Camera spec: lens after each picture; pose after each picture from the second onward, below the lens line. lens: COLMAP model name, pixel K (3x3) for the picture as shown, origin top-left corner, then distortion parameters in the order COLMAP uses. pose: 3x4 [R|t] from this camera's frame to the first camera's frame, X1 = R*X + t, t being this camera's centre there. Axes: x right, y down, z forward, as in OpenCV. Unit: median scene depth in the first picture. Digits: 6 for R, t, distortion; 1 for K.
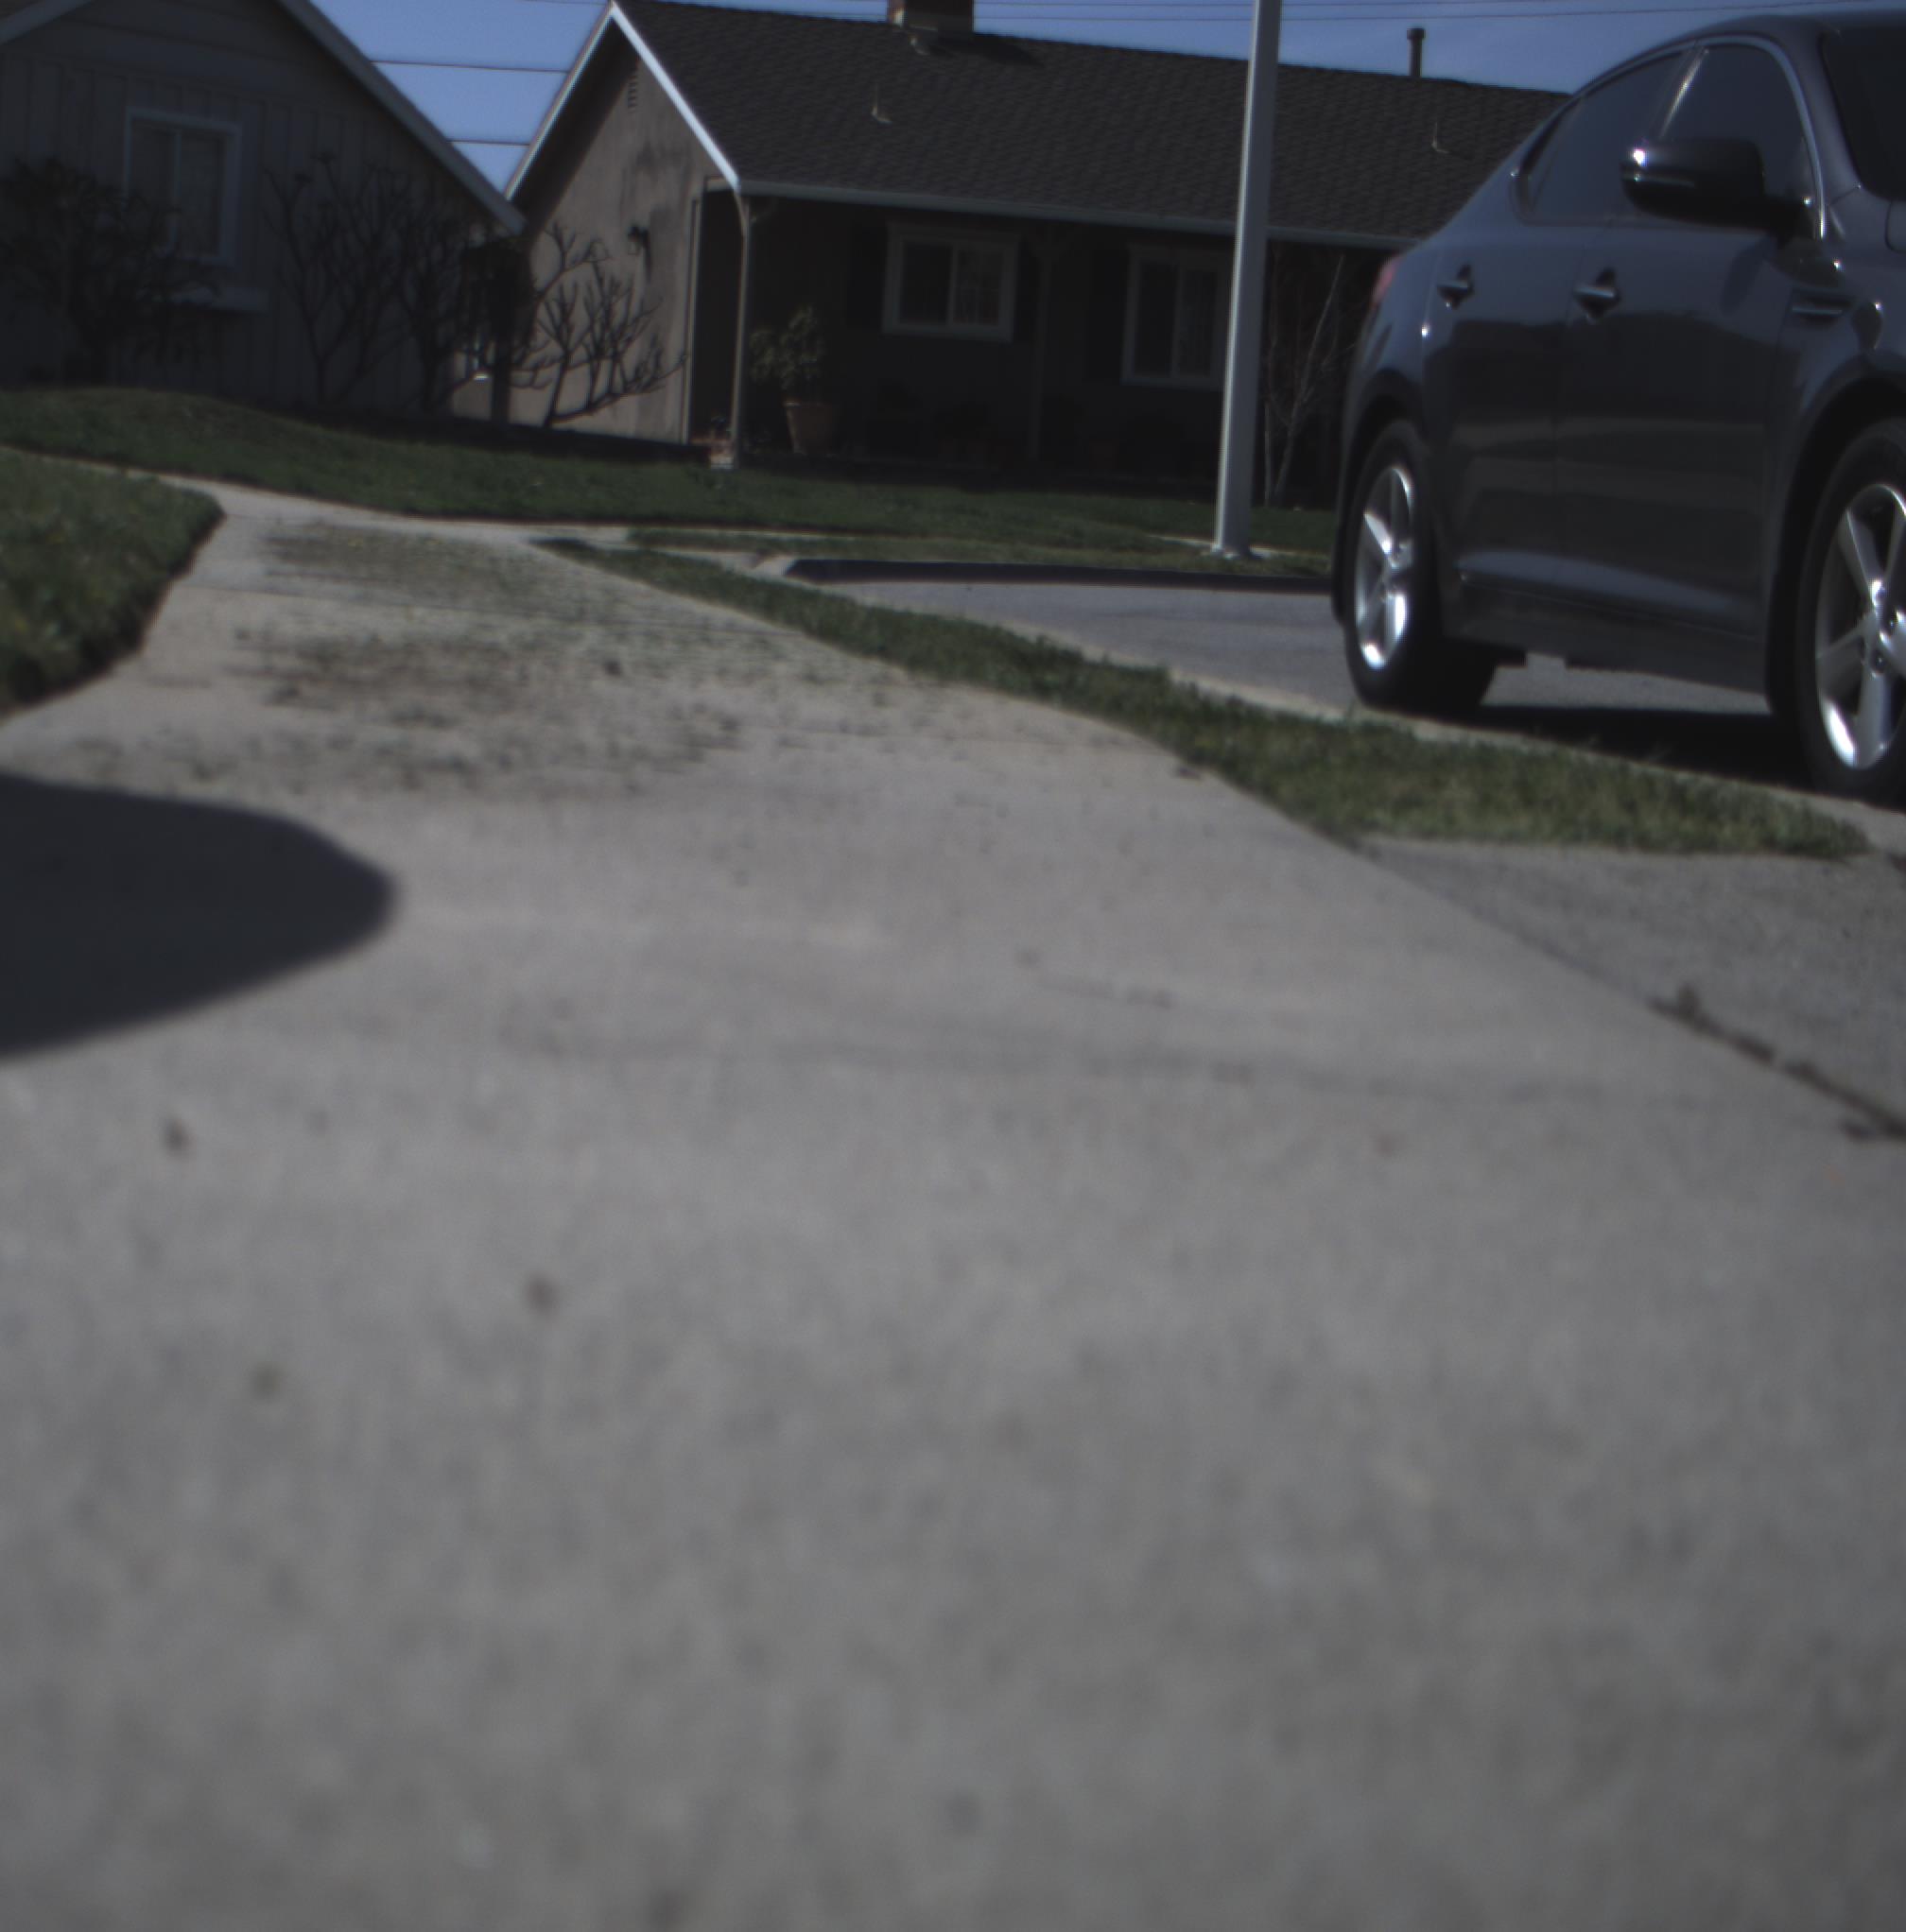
lens RADIAL K [[4212.7, 0, 728.2], [0, 4212.7, 961.5], [0, 0, 1]] dist [-0.175742, 0.719666]
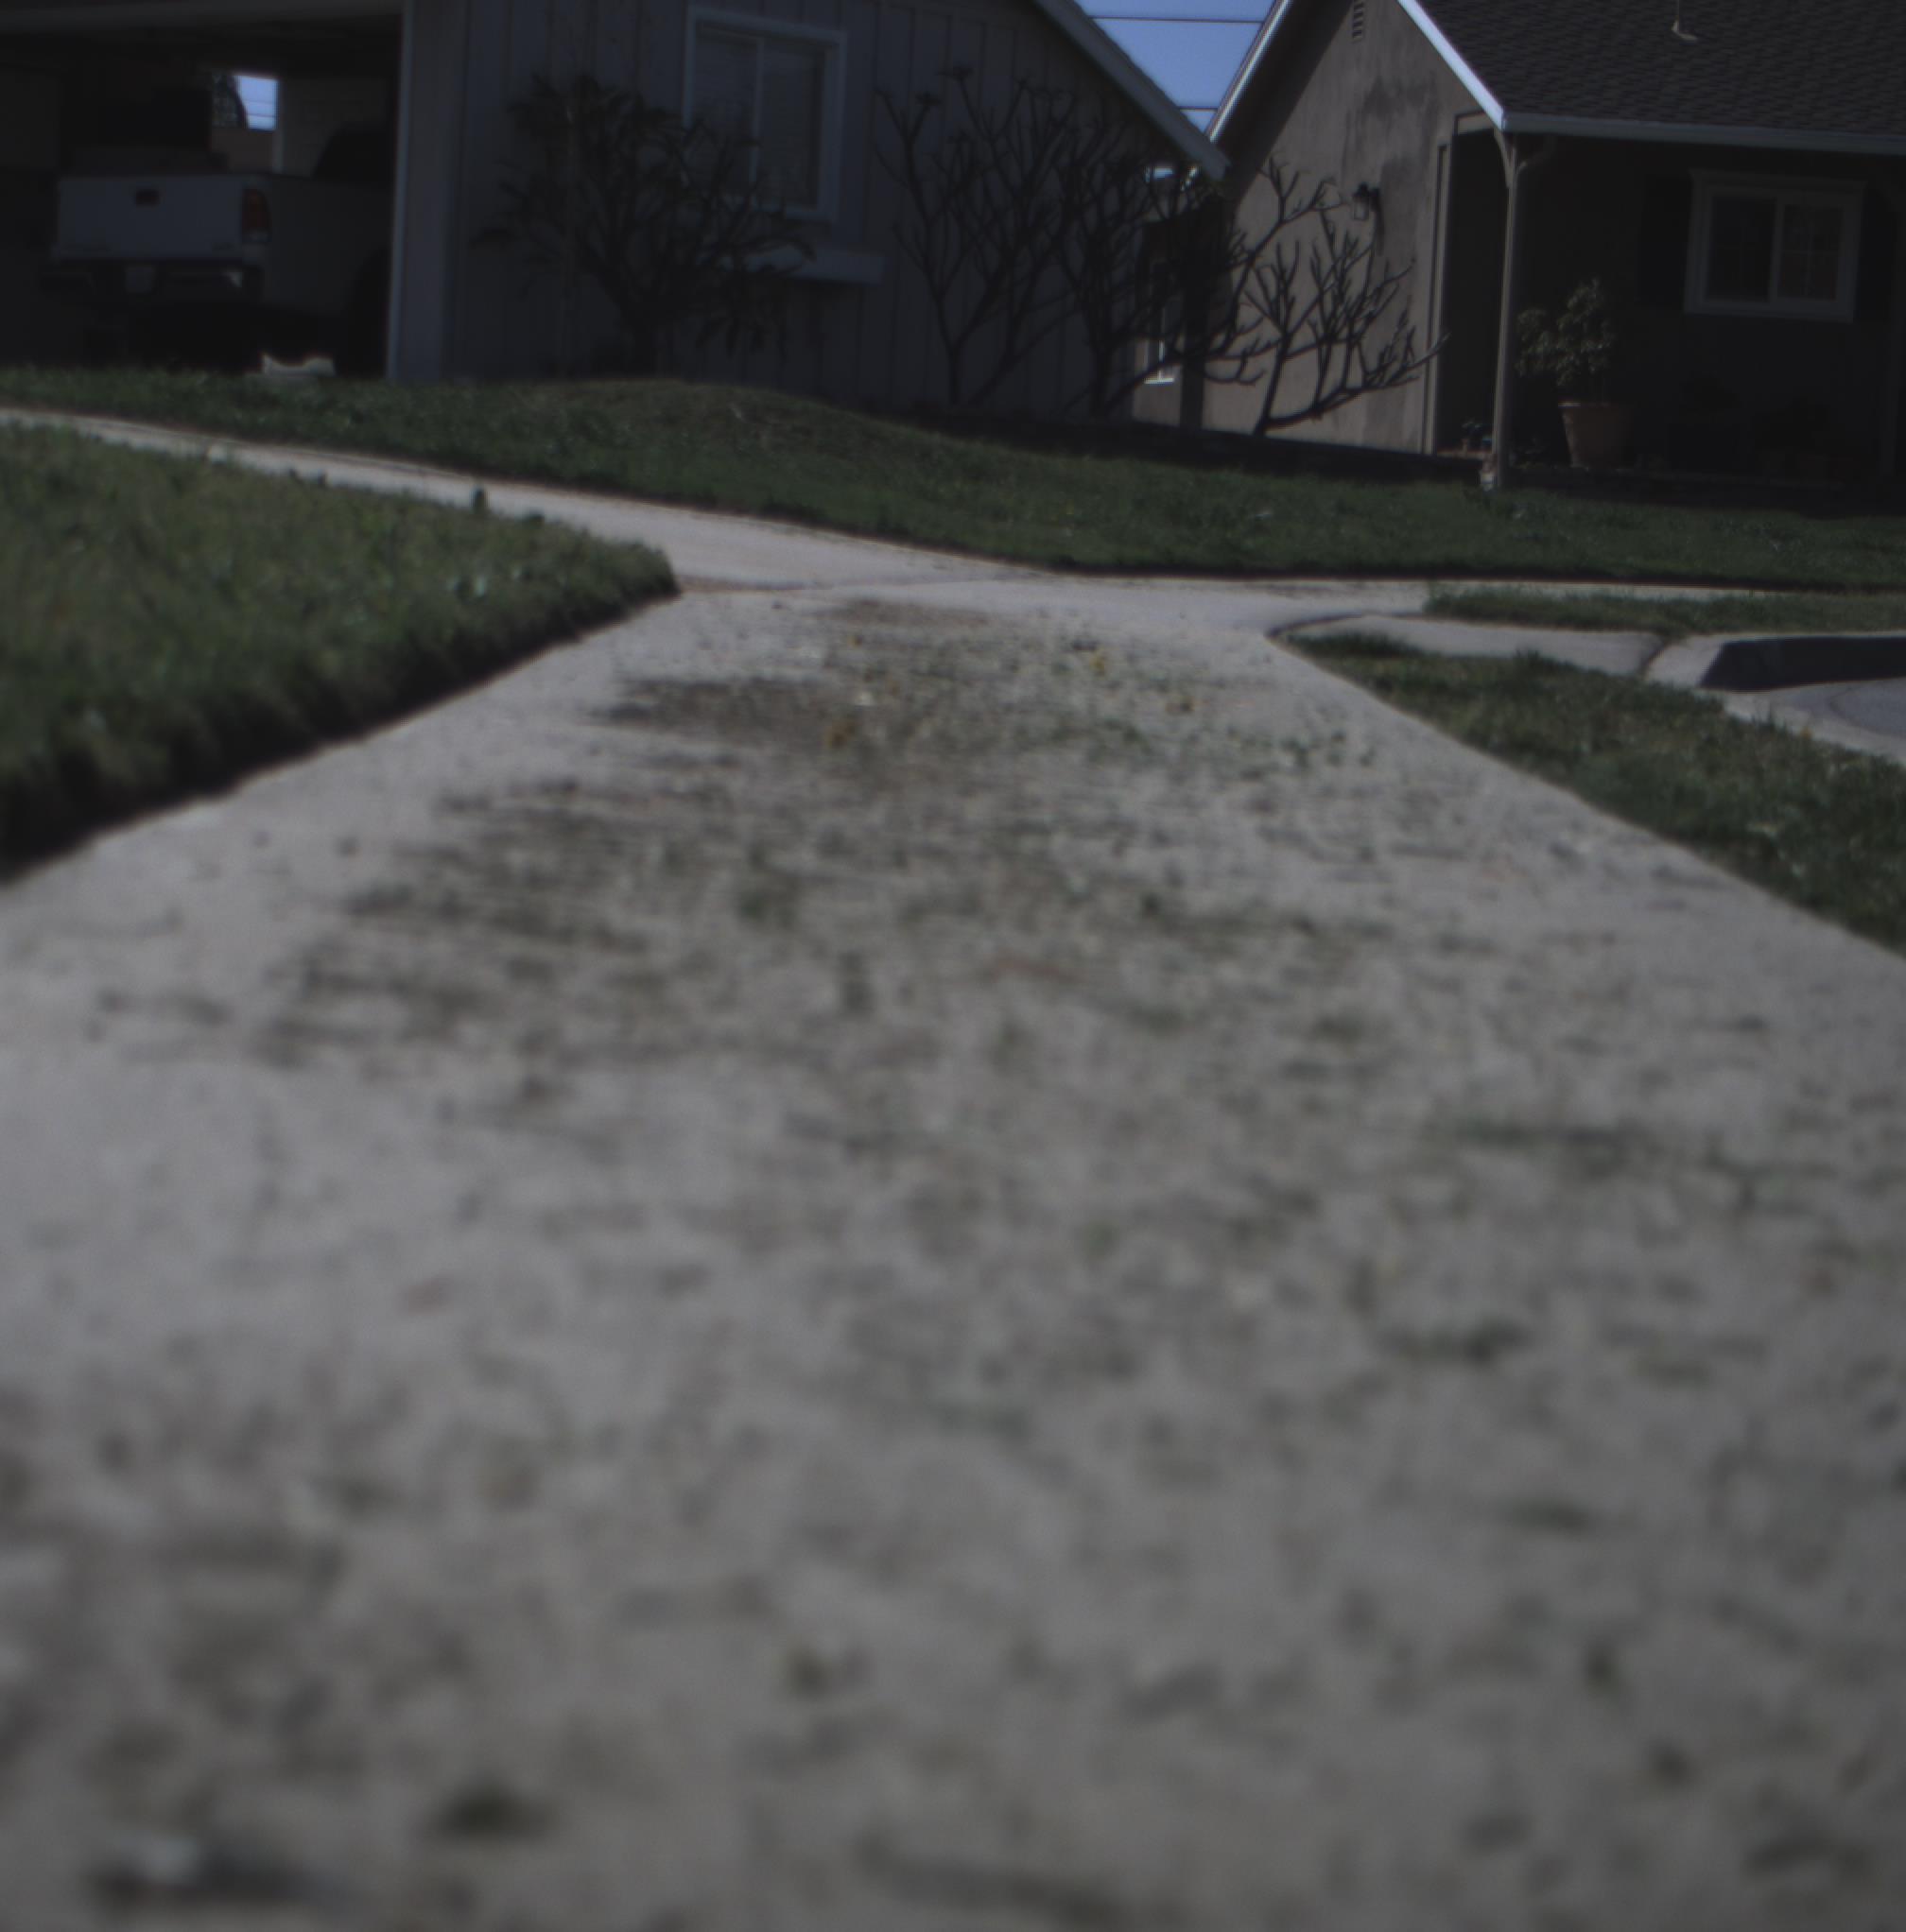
lens RADIAL K [[4212.7, 0, 728.2], [0, 4212.7, 961.5], [0, 0, 1]] dist [-0.175742, 0.719666]
pose [[0.987030, 0.004633, -0.160466, -0.016320], [-0.005524, 0.999972, -0.005107, -0.029390], [0.160438, 0.005927, 0.987028, 0.249379]]
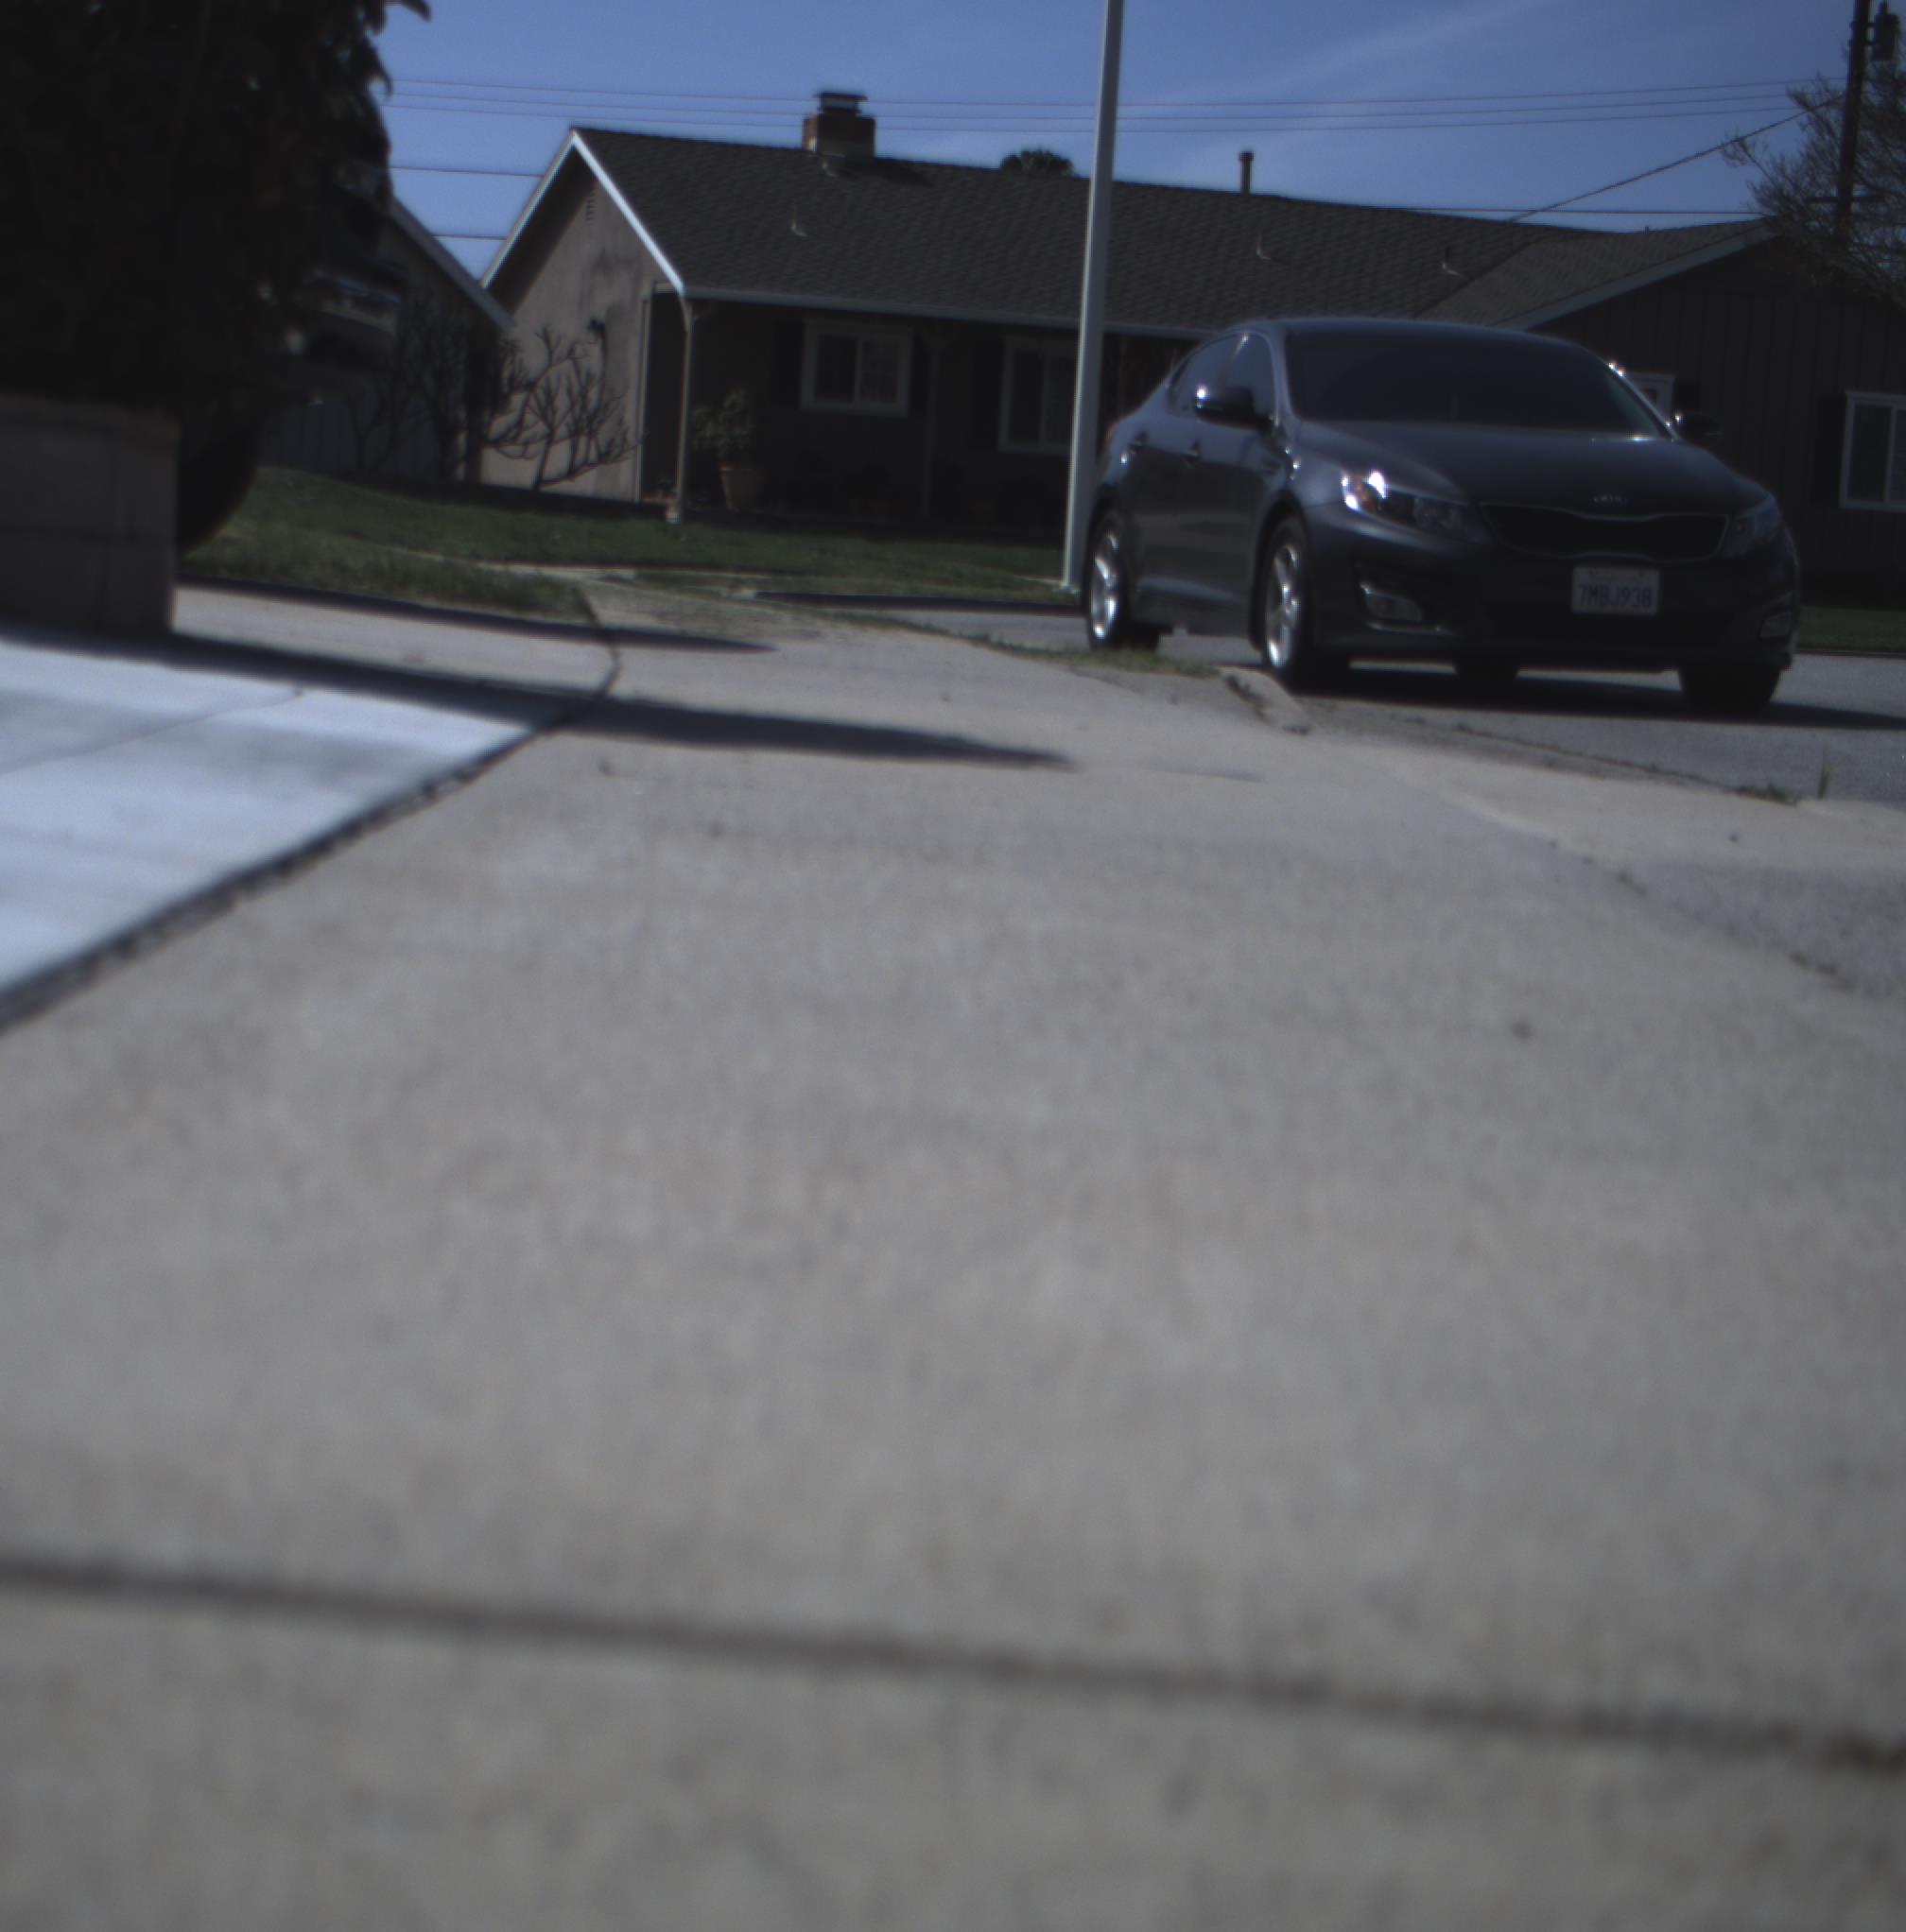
lens RADIAL K [[4212.7, 0, 728.2], [0, 4212.7, 961.5], [0, 0, 1]] dist [-0.175742, 0.719666]
pose [[0.999680, -0.001614, 0.025256, -0.017699], [0.001890, 0.999939, -0.010905, 0.026566], [-0.025237, 0.010950, 0.999622, -0.247334]]
